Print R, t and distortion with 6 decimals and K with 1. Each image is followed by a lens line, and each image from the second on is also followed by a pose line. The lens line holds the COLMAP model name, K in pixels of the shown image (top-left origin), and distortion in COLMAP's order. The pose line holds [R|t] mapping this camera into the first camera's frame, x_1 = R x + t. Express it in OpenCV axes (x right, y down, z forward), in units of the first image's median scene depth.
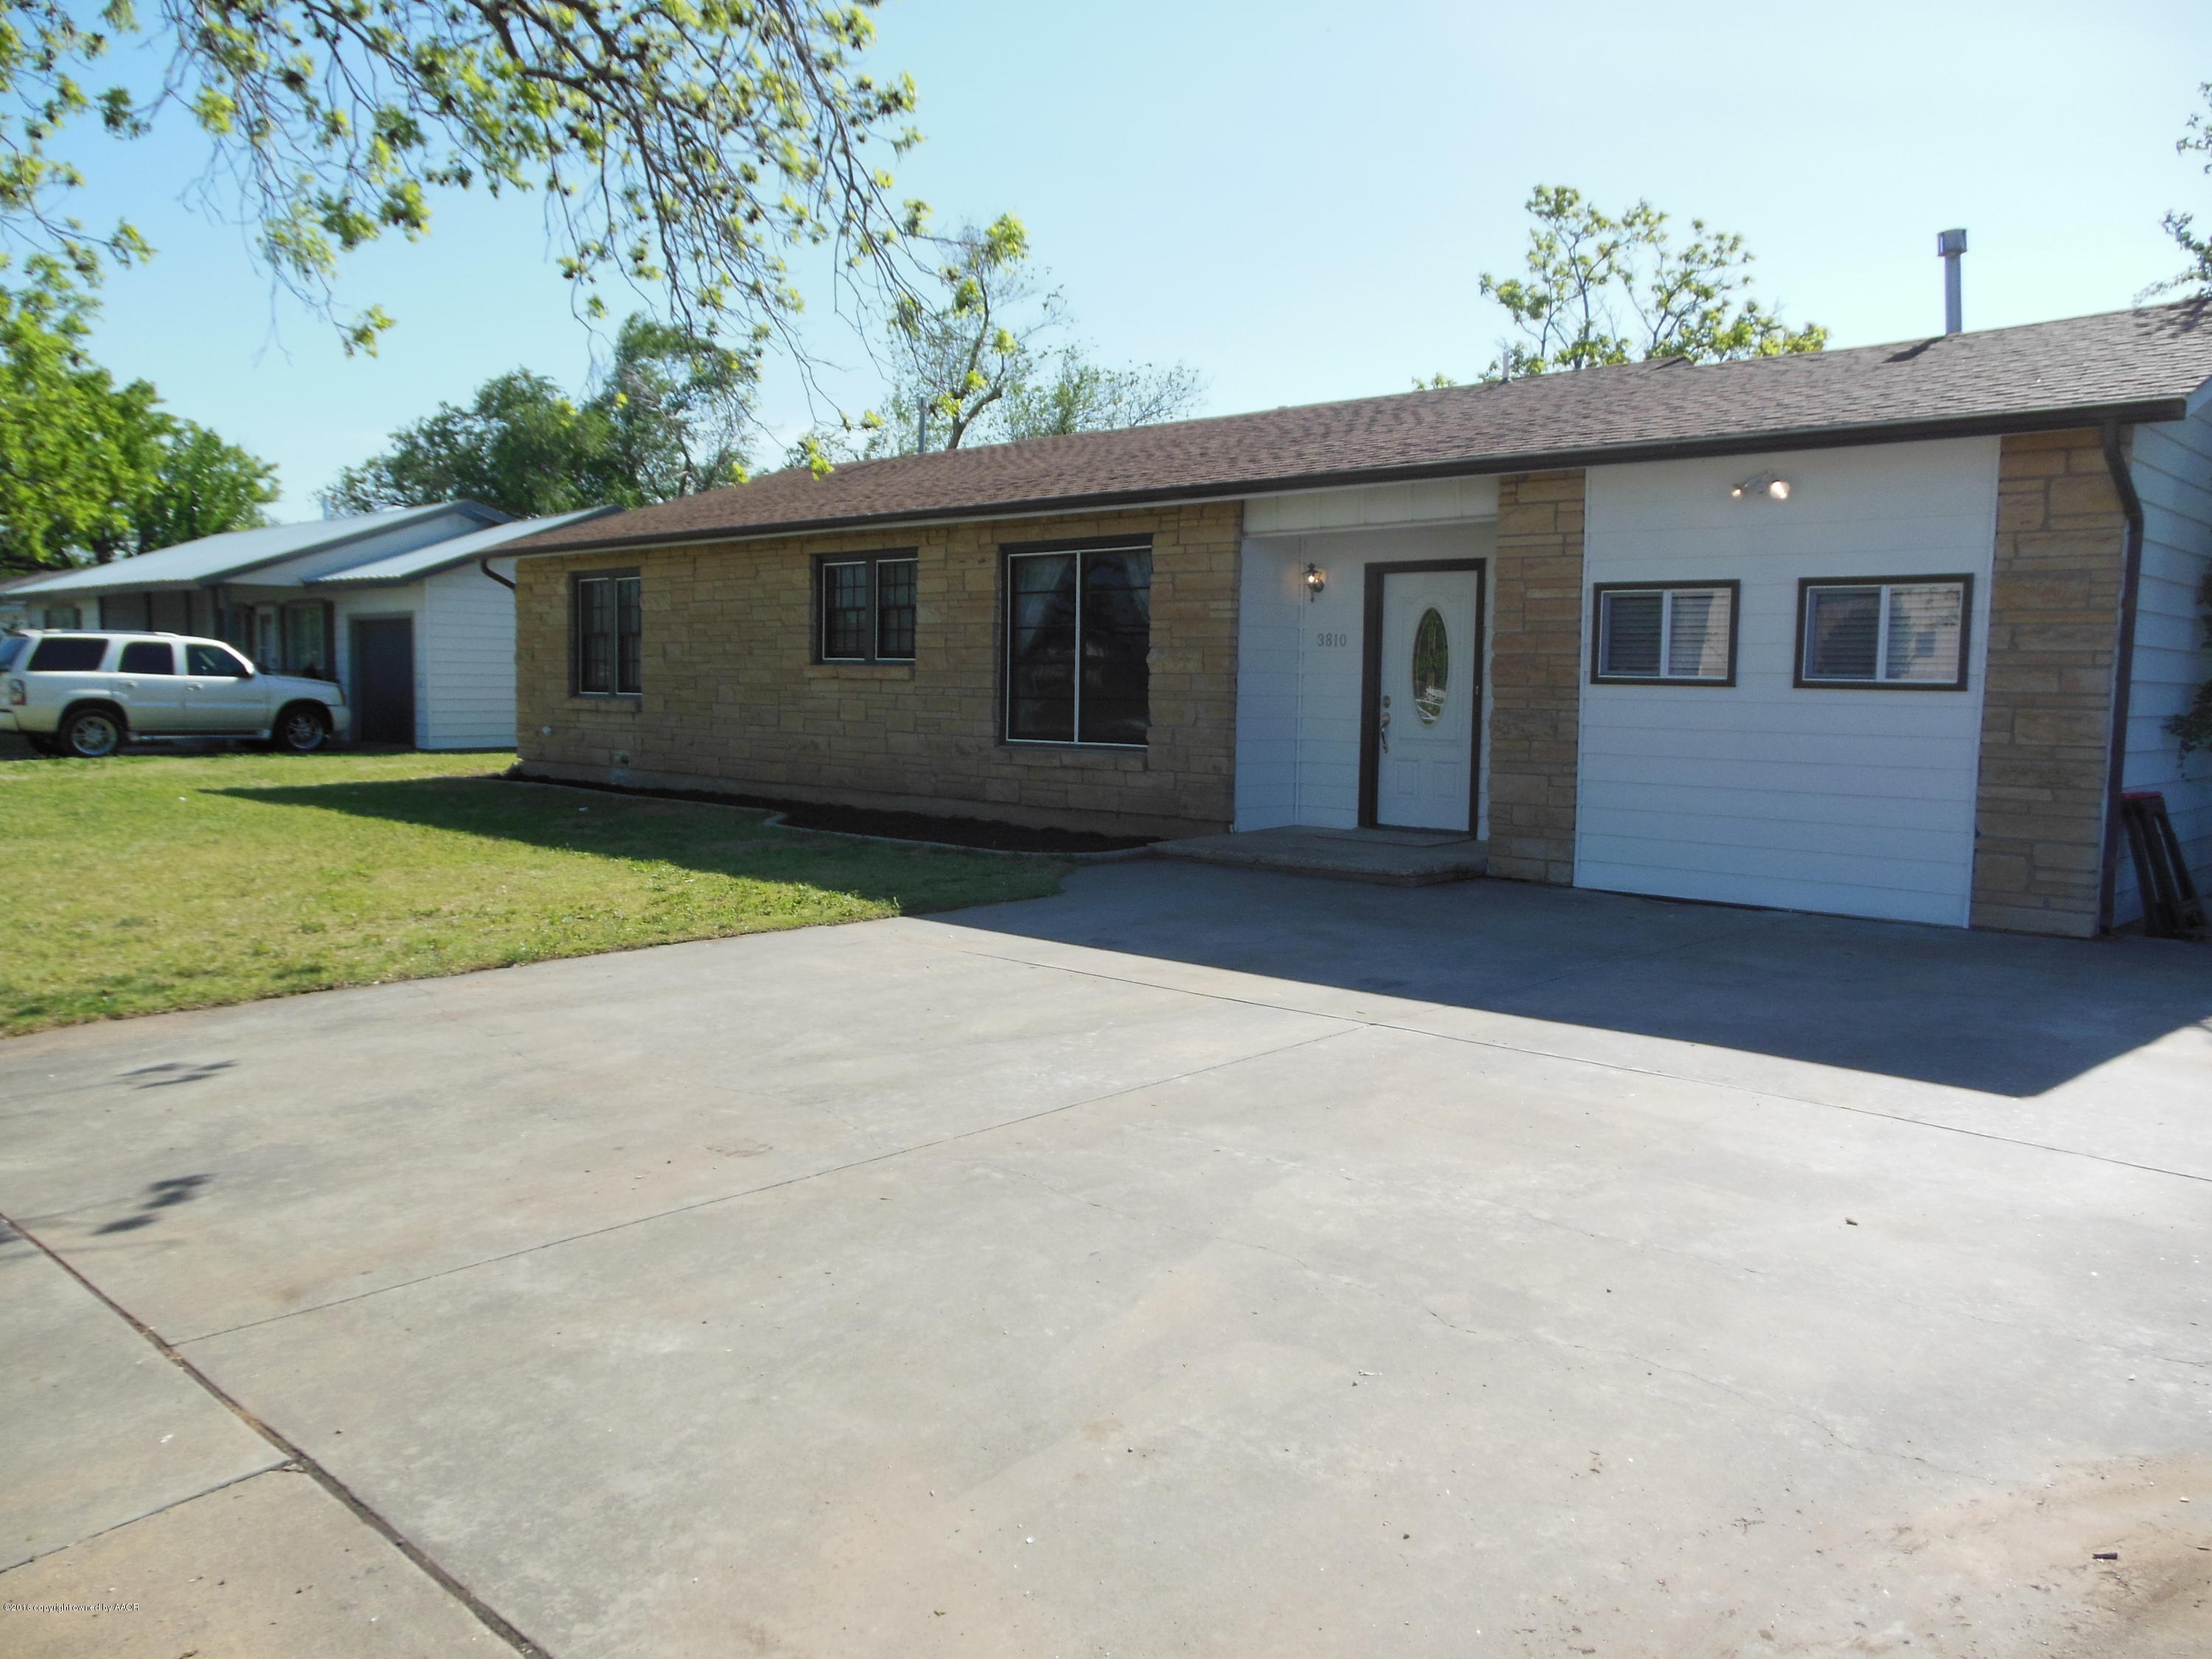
lens RADIAL K [[1677.5, 0, 1100.6], [0, 1677.5, 841.1], [0, 0, 1]] dist [-0.089655, 0.145938]
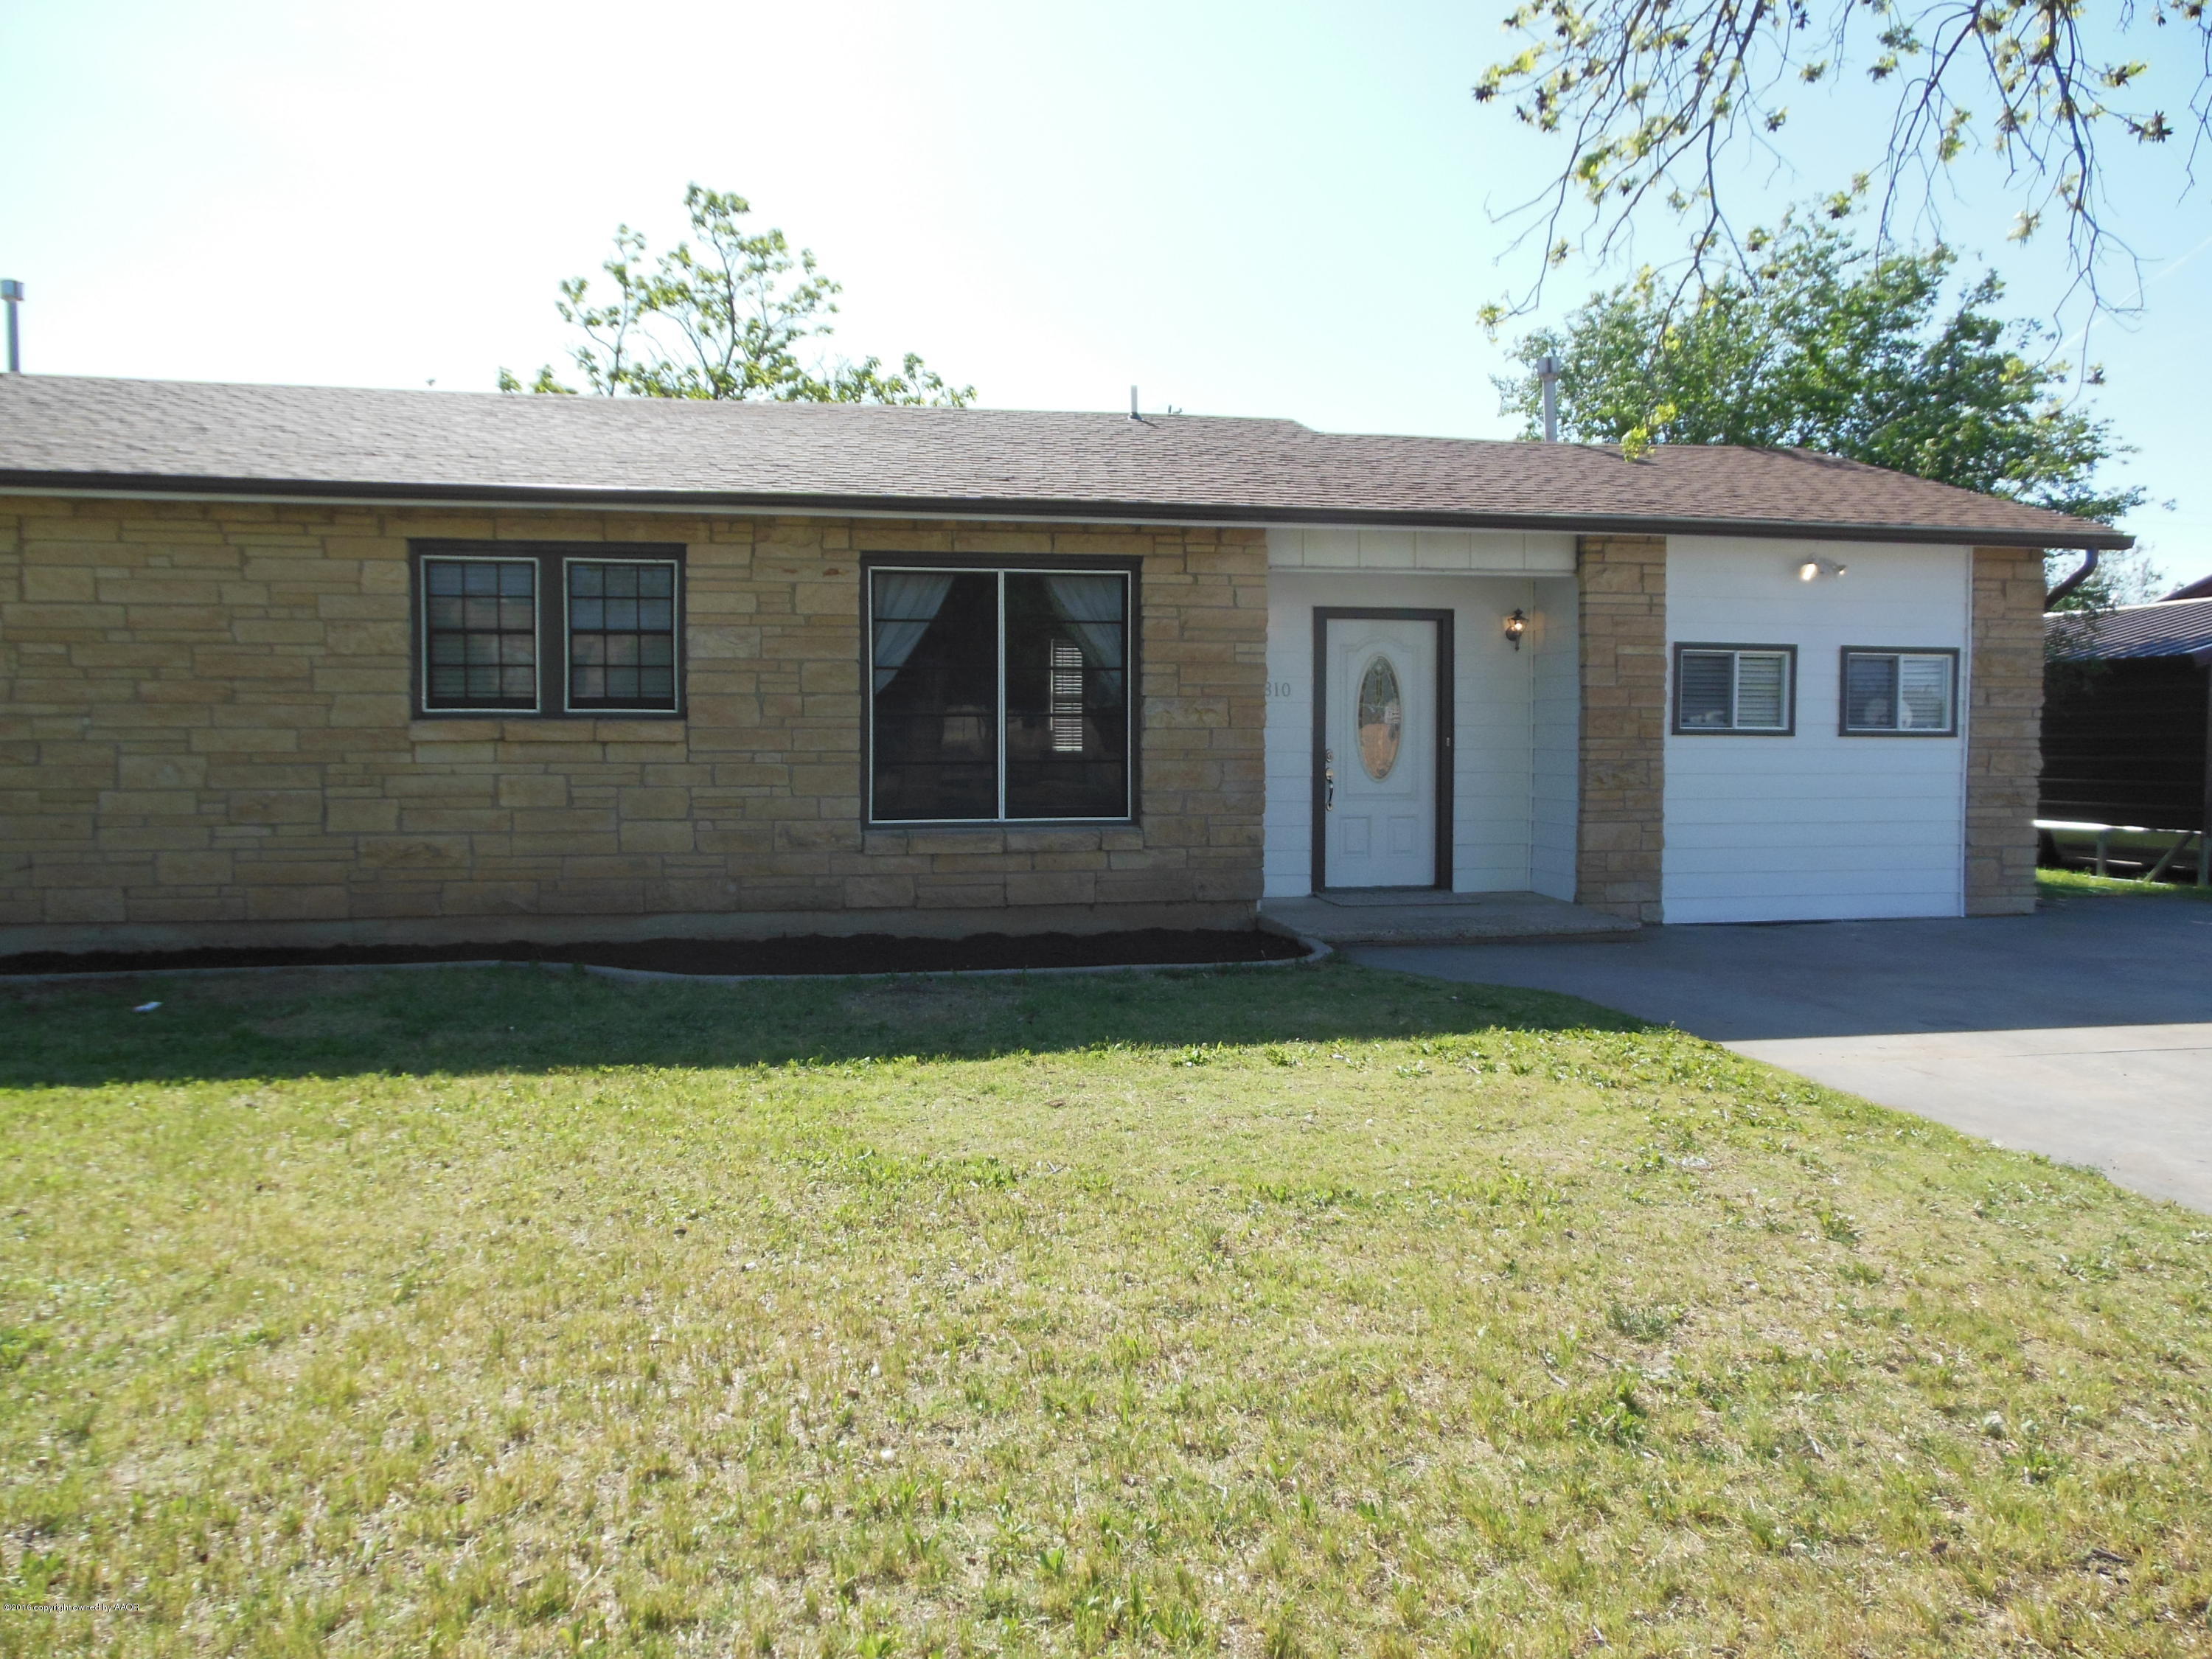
lens RADIAL K [[1677.5, 0, 1100.6], [0, 1677.5, 841.1], [0, 0, 1]] dist [-0.089655, 0.145938]
pose [[0.571412, -0.067322, 0.817898, -0.773046], [0.084866, 0.996134, 0.022702, -0.078515], [-0.816264, 0.056439, 0.574916, 0.657632]]
